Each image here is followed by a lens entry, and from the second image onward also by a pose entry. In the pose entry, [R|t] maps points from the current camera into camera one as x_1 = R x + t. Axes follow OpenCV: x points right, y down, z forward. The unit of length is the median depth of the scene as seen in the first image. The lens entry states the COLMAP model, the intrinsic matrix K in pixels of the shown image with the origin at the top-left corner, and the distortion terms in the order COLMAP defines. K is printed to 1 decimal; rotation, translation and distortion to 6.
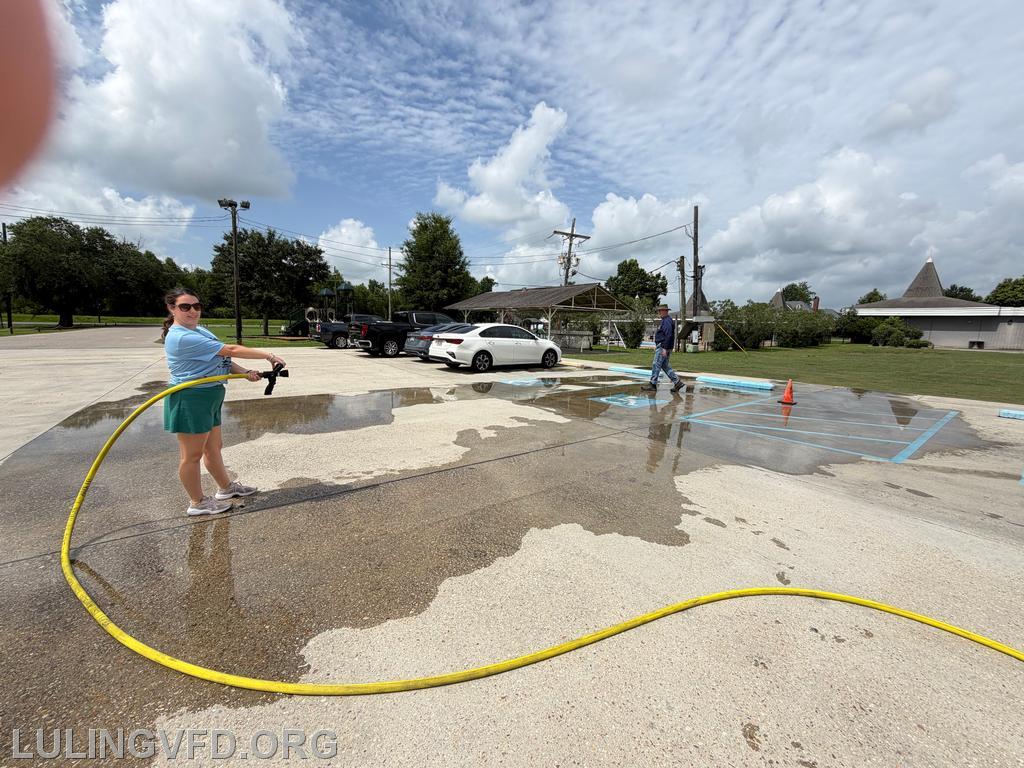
lens RADIAL K [[409.5, 0, 507.3], [0, 409.5, 383.4], [0, 0, 1]] dist [-0.000216, 0.000218]
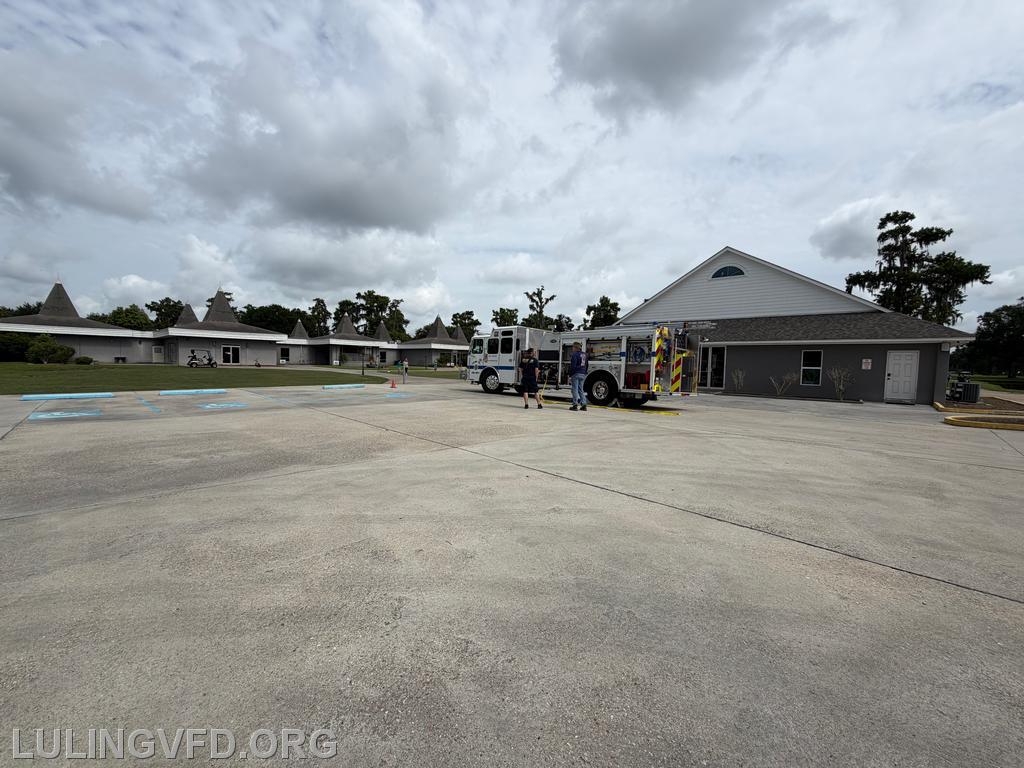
lens RADIAL K [[409.5, 0, 507.3], [0, 409.5, 383.4], [0, 0, 1]] dist [-0.000216, 0.000218]
pose [[-0.145124, -0.079322, 0.986229, -1.619486], [0.114192, 0.988777, 0.096331, -0.077394], [-0.982802, 0.126600, -0.134438, 0.260697]]
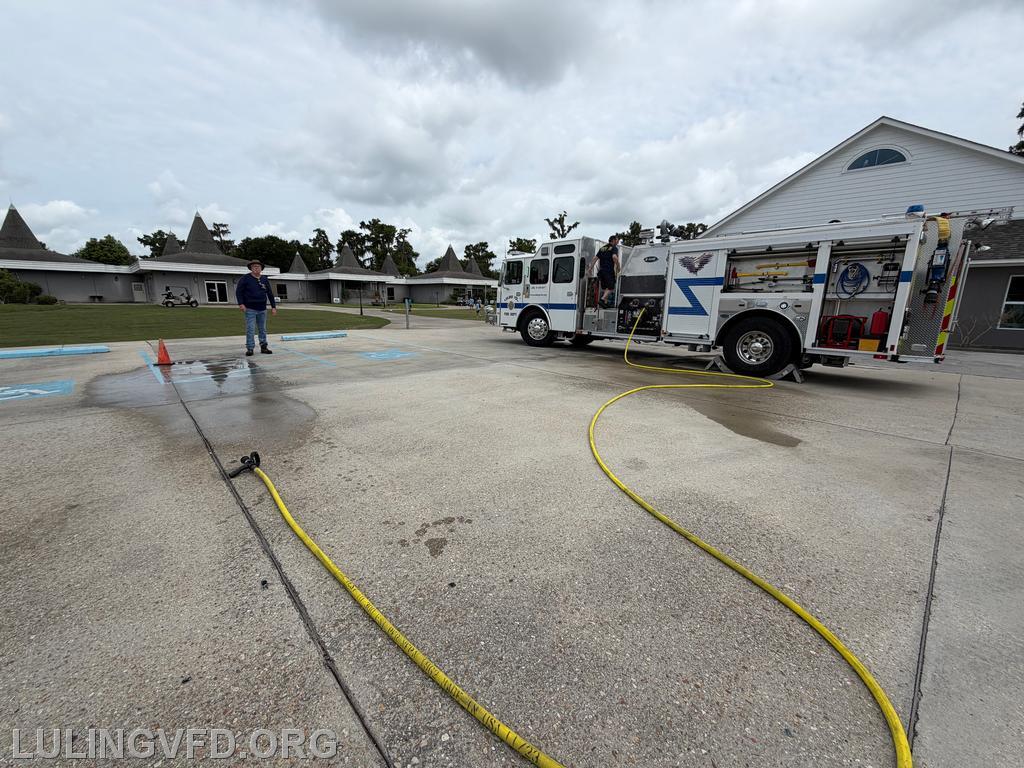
lens RADIAL K [[409.5, 0, 507.3], [0, 409.5, 383.4], [0, 0, 1]] dist [-0.000216, 0.000218]
pose [[-0.112607, -0.228033, 0.967120, -0.567708], [0.123009, 0.962624, 0.241296, -0.047807], [-0.985996, 0.146136, -0.080348, 0.301144]]
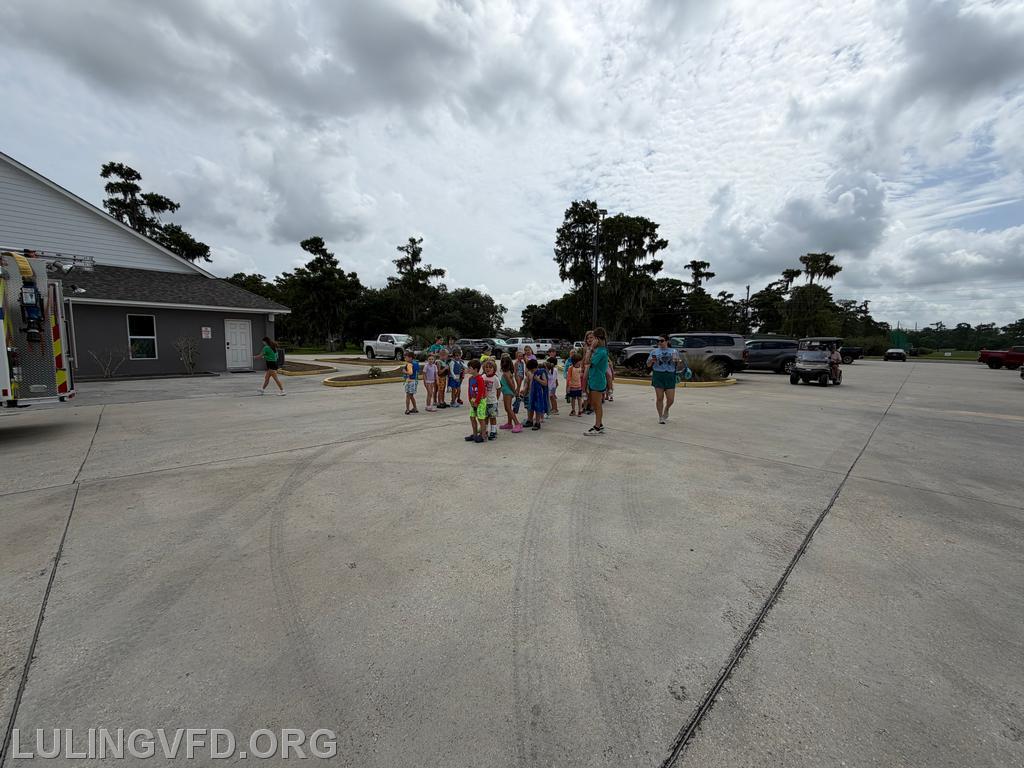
lens RADIAL K [[408.9, 0, 509.2], [0, 408.9, 385.0], [0, 0, 1]] dist [-0.000402, 0.000030]
pose [[-0.989441, -0.024297, -0.142888, -0.637266], [-0.058319, 0.969262, 0.239019, -0.064851], [0.132688, 0.244828, -0.960444, 0.268718]]
